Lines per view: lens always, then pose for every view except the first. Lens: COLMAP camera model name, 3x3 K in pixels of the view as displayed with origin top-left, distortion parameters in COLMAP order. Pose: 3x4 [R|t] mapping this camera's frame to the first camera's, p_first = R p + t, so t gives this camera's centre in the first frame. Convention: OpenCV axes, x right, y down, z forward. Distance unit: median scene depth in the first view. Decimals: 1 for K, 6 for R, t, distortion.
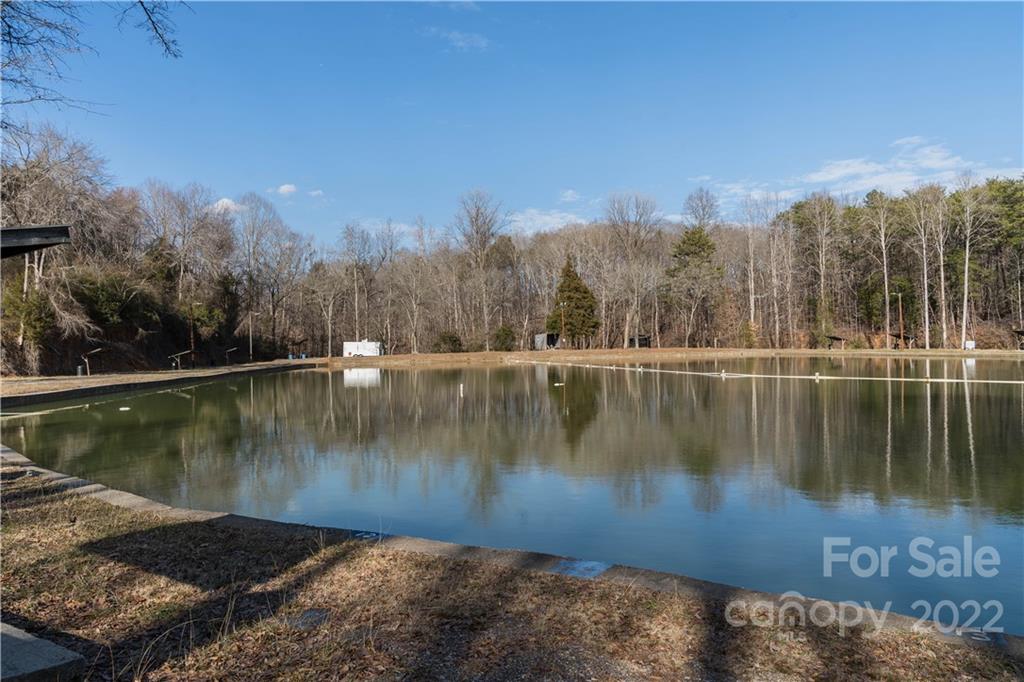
lens RADIAL K [[703.5, 0, 512.4], [0, 703.5, 350.5], [0, 0, 1]] dist [-0.024155, 0.012109]
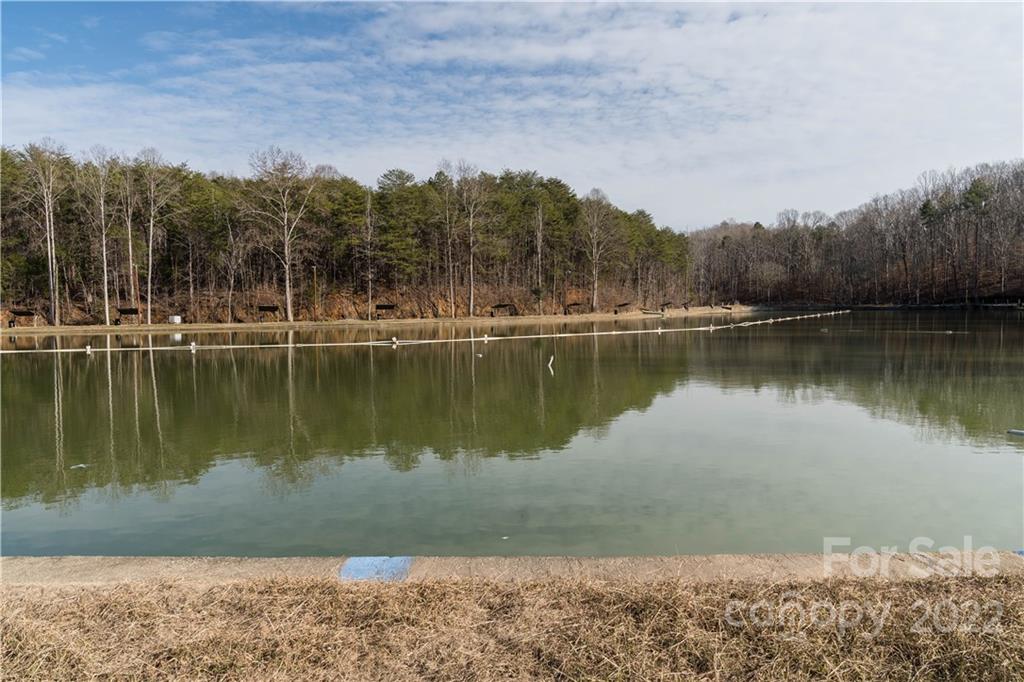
lens RADIAL K [[703.5, 0, 509.4], [0, 703.5, 344.0], [0, 0, 1]] dist [-0.024155, 0.012109]
pose [[0.046192, -0.033701, 0.998364, -0.379098], [0.020371, 0.999255, 0.032788, 0.004402], [-0.998725, 0.018823, 0.046844, 0.451636]]
